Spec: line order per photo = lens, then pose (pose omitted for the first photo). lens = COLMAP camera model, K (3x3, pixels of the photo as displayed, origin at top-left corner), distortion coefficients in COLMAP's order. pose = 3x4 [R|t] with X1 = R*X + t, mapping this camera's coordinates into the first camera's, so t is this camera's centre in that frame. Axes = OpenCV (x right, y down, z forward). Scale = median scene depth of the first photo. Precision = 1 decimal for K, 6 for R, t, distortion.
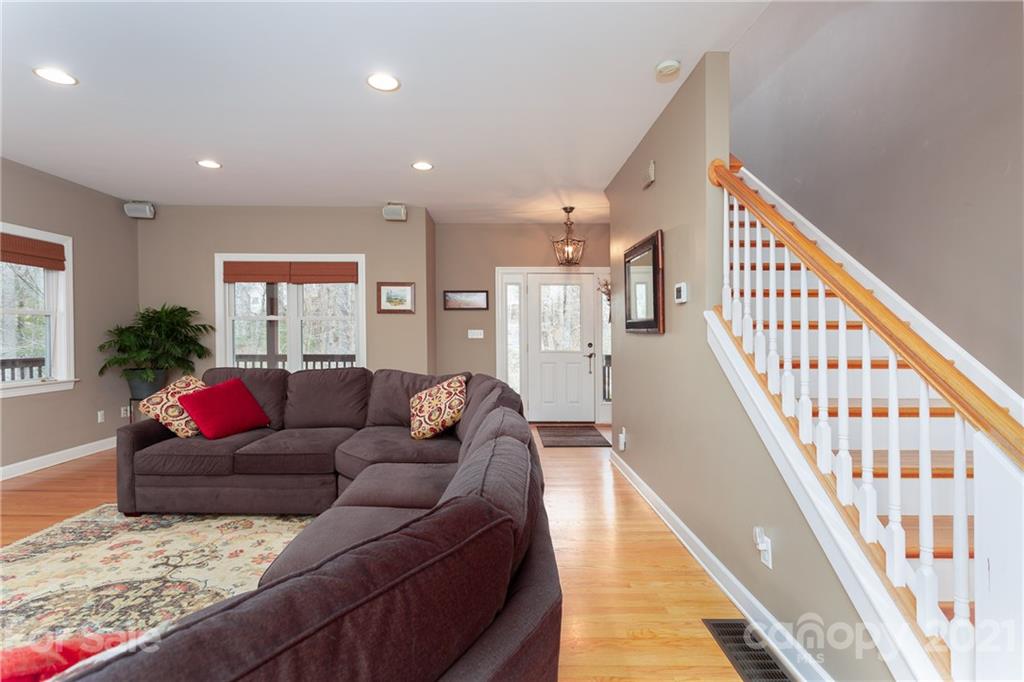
lens RADIAL K [[480.5, 0, 512.0], [0, 480.5, 341.0], [0, 0, 1]] dist [-0.004277, -0.000973]
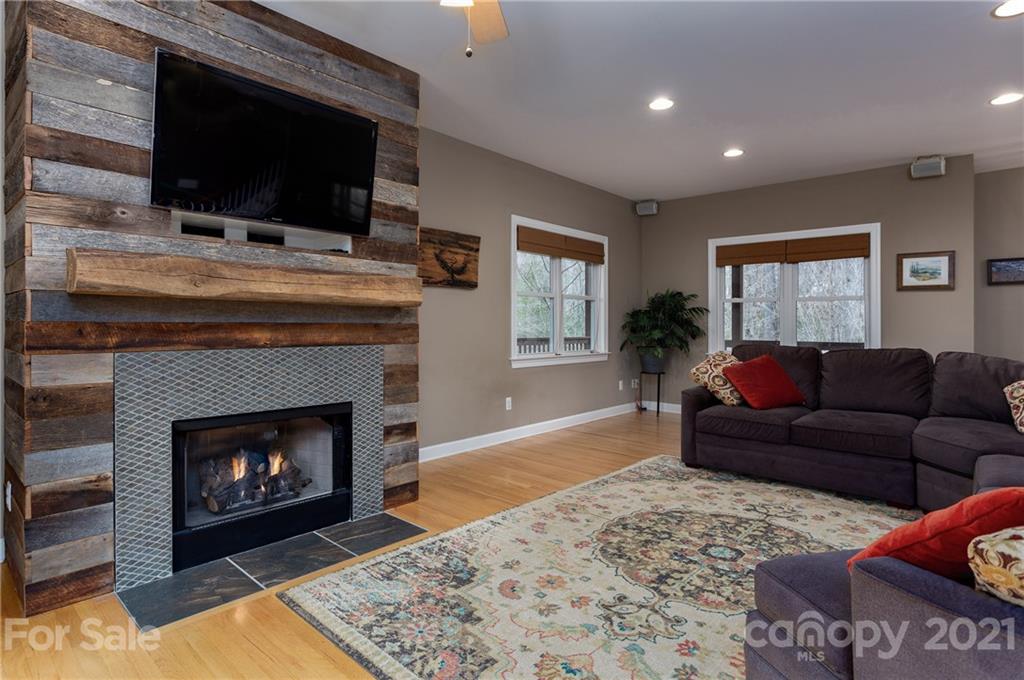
lens RADIAL K [[533.4, 0, 508.6], [0, 533.4, 328.8], [0, 0, 1]] dist [-0.018597, 0.000605]
pose [[0.727727, 0.009953, -0.685794, -0.220265], [-0.018289, 0.999821, -0.004896, 0.041891], [0.685623, 0.016106, 0.727779, -0.228734]]
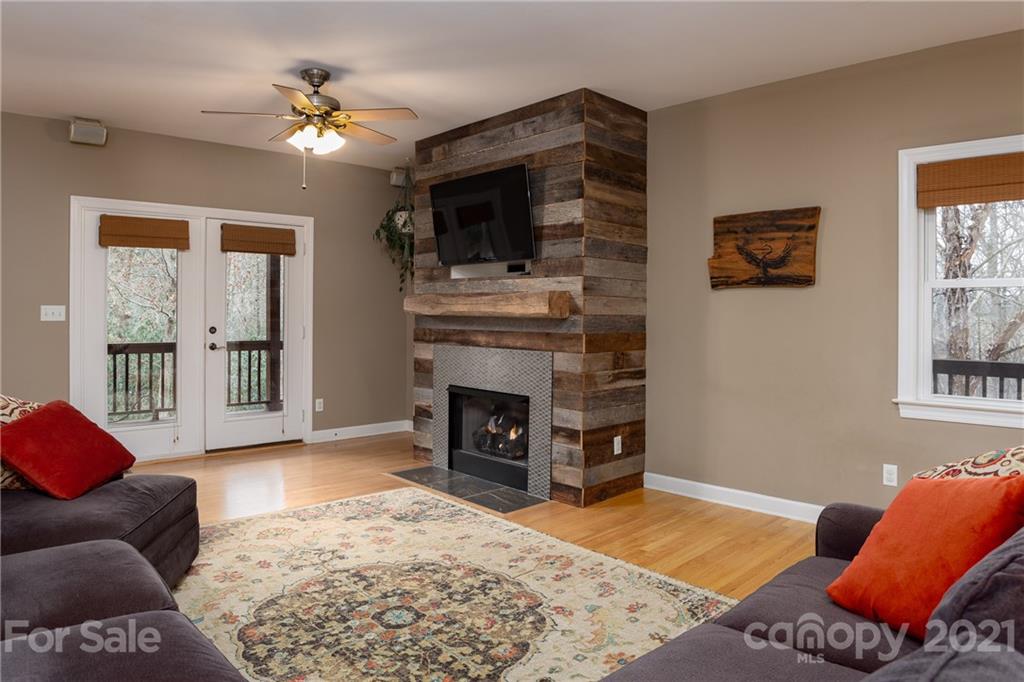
lens RADIAL K [[641.6, 0, 513.5], [0, 641.6, 326.6], [0, 0, 1]] dist [-0.112477, 0.000762]
pose [[-0.739488, 0.005401, -0.673148, -0.121687], [-0.022279, 0.999224, 0.032492, -0.018065], [0.672801, 0.039025, -0.738794, 1.143846]]
